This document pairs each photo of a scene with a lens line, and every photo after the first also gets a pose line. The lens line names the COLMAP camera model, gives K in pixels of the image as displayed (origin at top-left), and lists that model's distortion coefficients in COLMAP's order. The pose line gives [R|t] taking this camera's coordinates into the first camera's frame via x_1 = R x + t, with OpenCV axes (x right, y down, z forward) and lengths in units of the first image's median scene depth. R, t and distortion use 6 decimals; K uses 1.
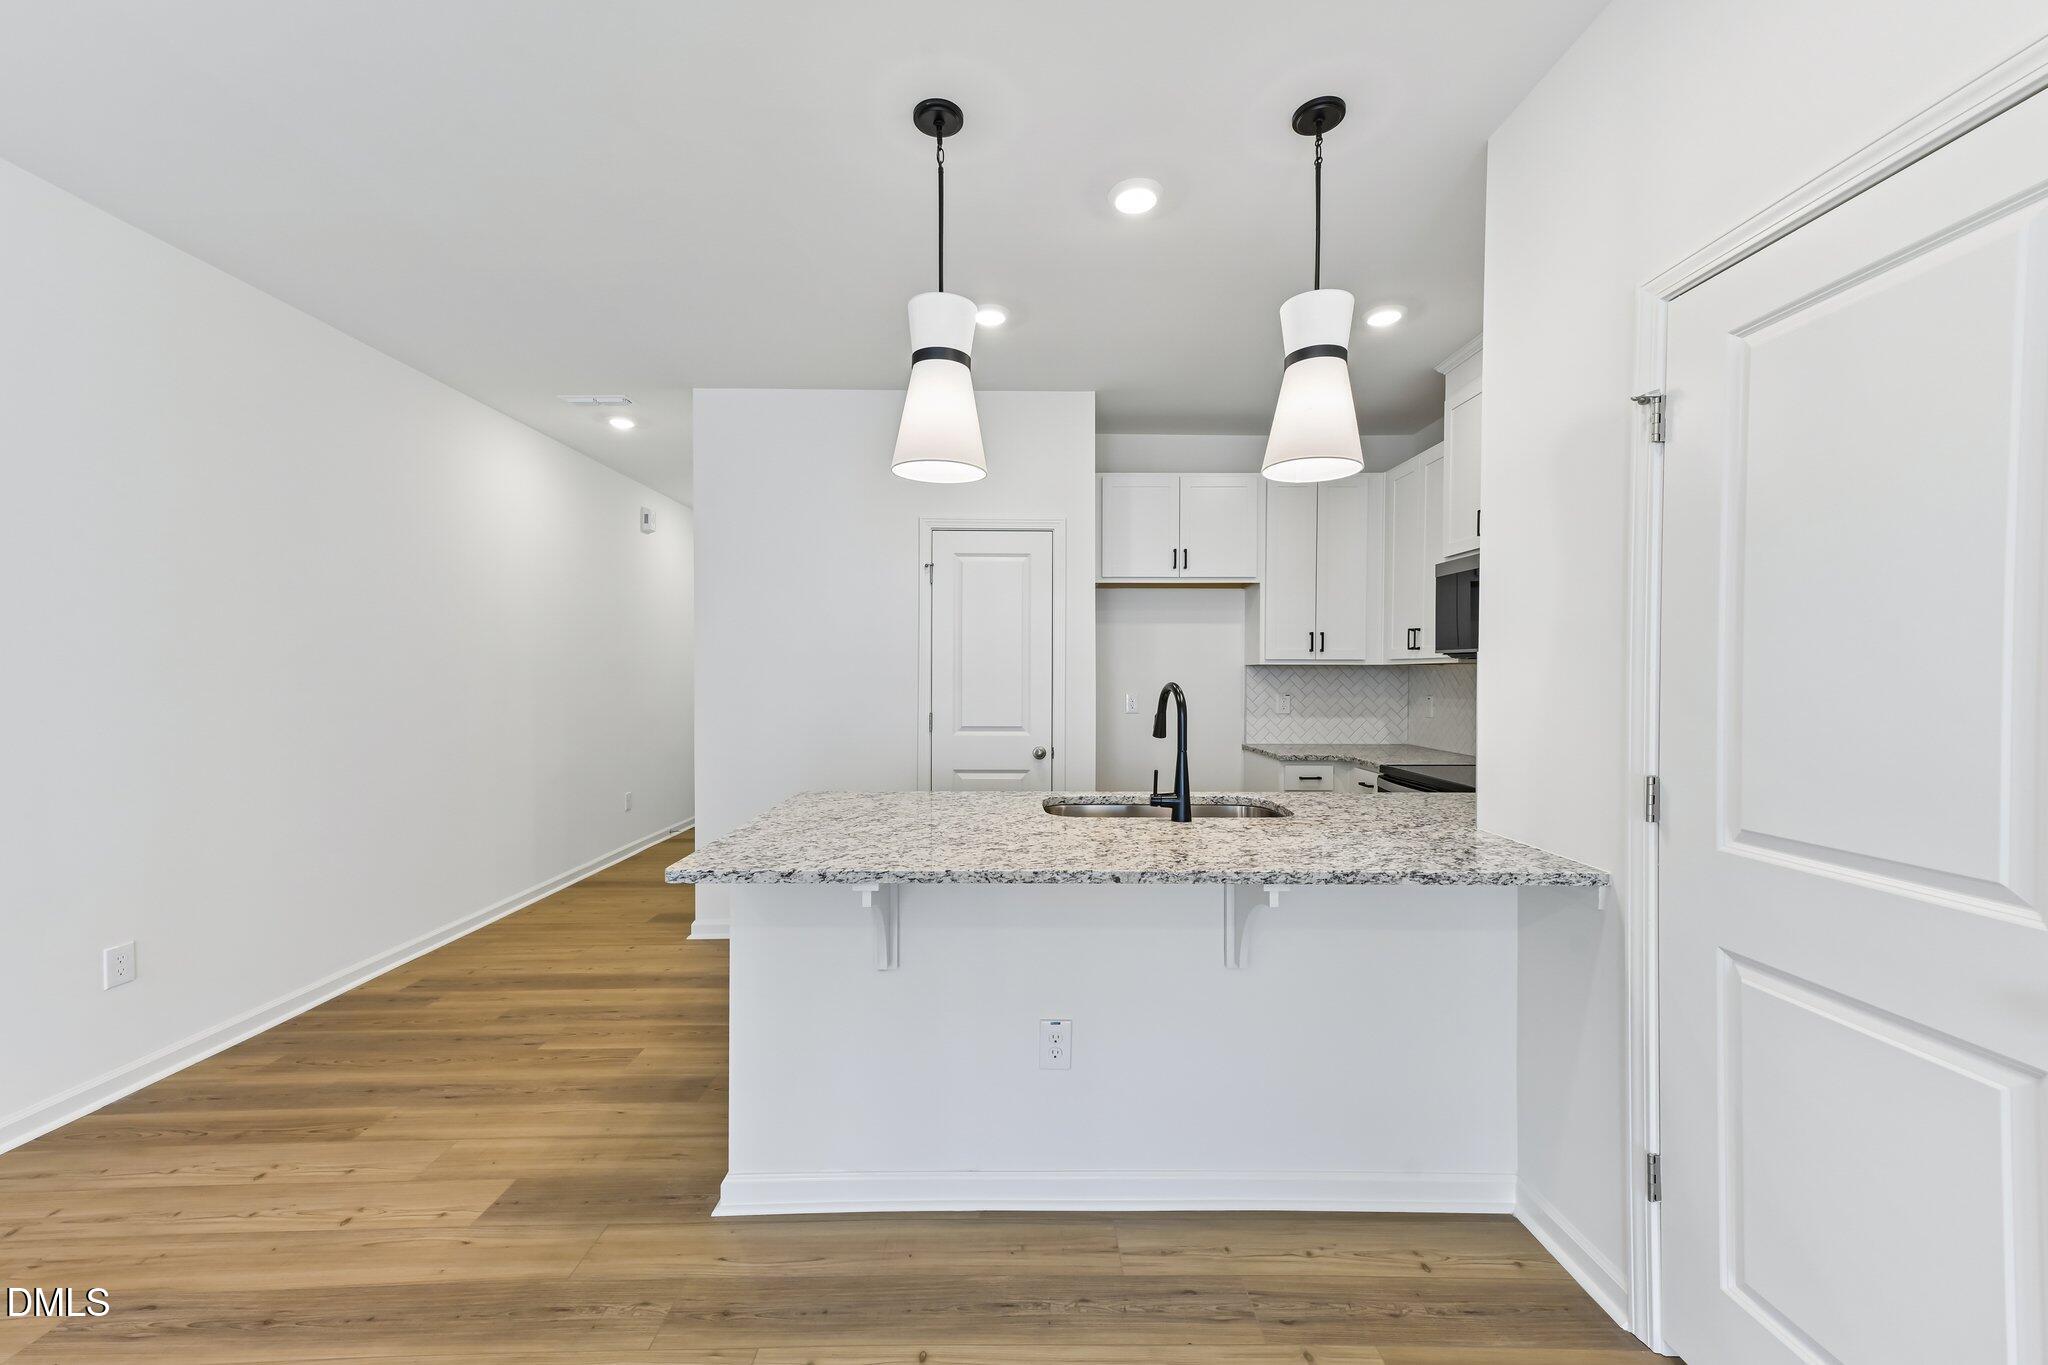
lens RADIAL K [[799.4, 0, 1022.7], [0, 799.4, 686.6], [0, 0, 1]] dist [0.024252, 0.000499]
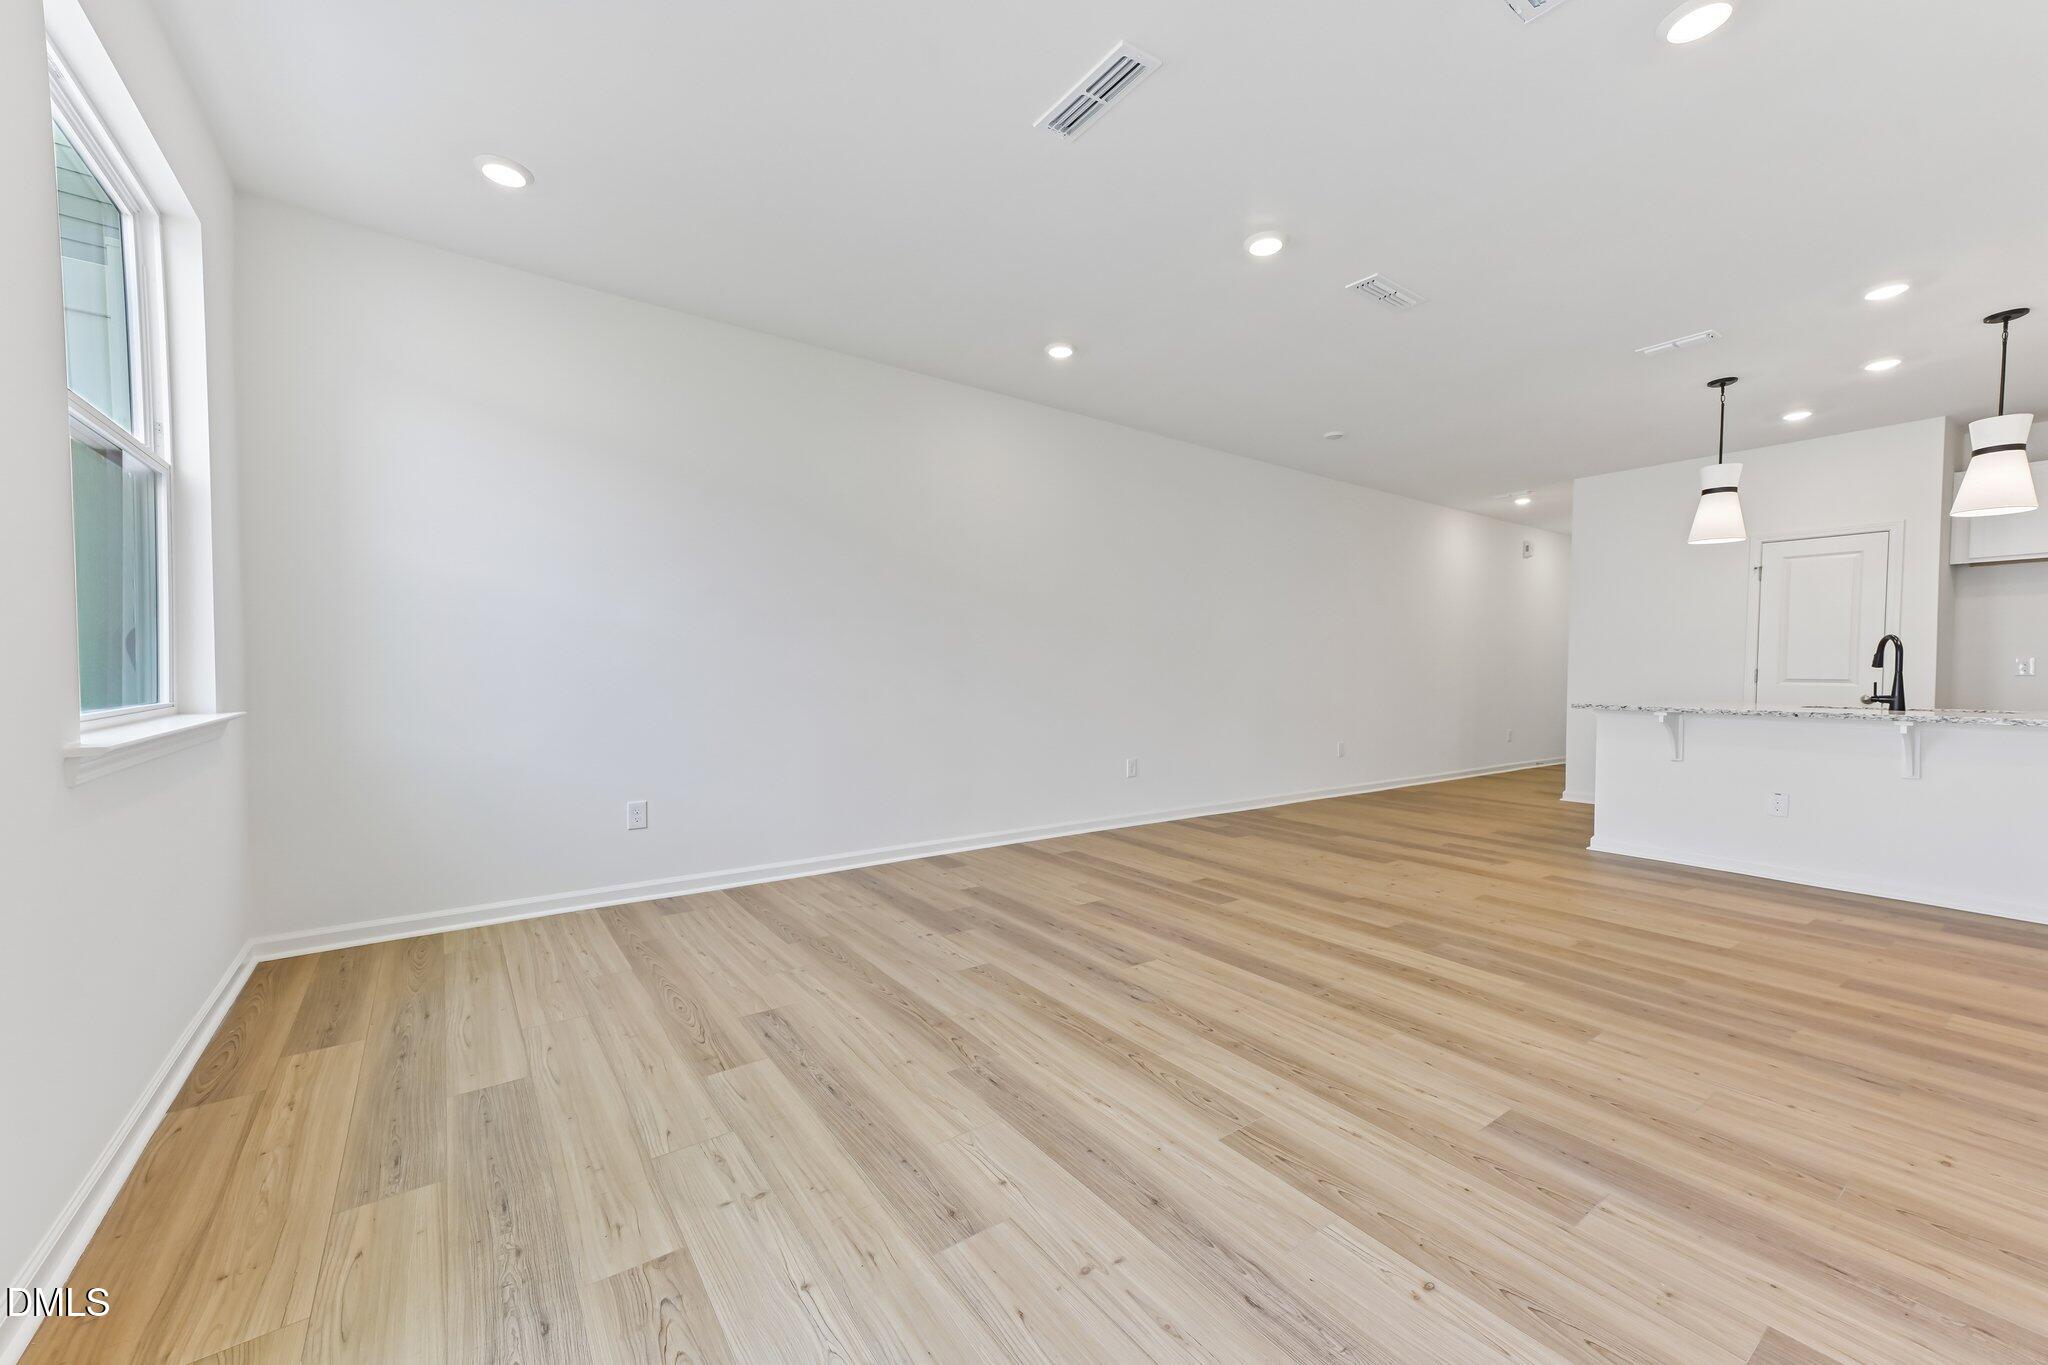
lens RADIAL K [[799.4, 0, 1012.8], [0, 799.4, 689.7], [0, 0, 1]] dist [0.024252, 0.000499]
pose [[0.574458, 0.020023, -0.818289, 0.322132], [-0.015965, 0.999785, 0.013257, 0.071781], [0.818378, 0.005449, 0.574654, -0.960381]]
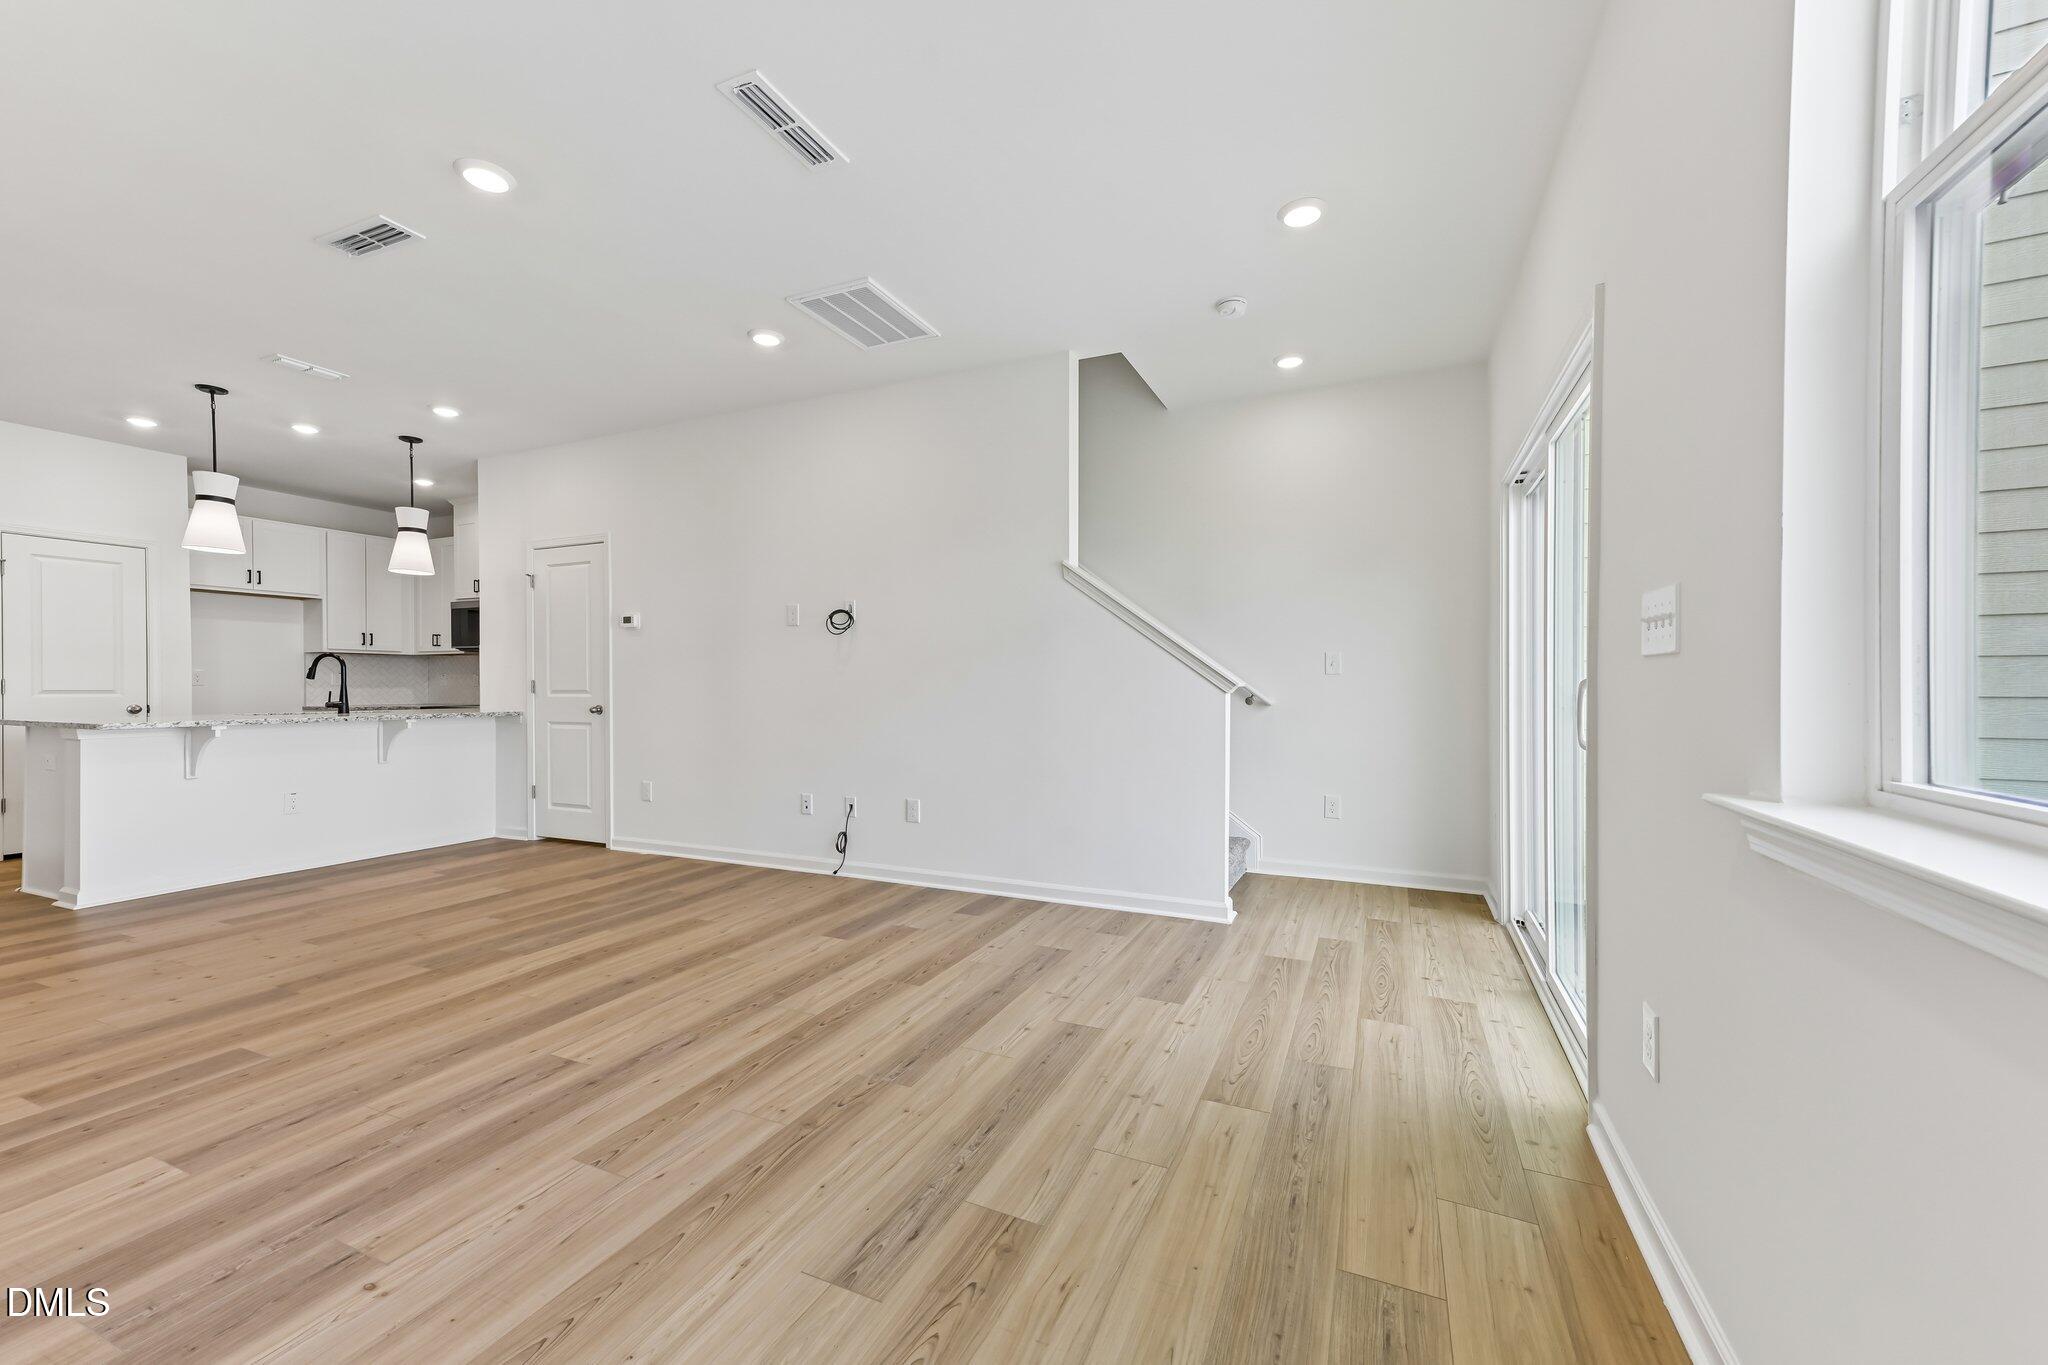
lens RADIAL K [[799.4, 0, 1027.7], [0, 799.4, 688.3], [0, 0, 1]] dist [0.024252, 0.000499]
pose [[0.426953, -0.006684, 0.904249, -0.602070], [0.015609, 0.999878, 0.000021, 0.070833], [-0.904139, 0.014105, 0.427006, -0.992265]]
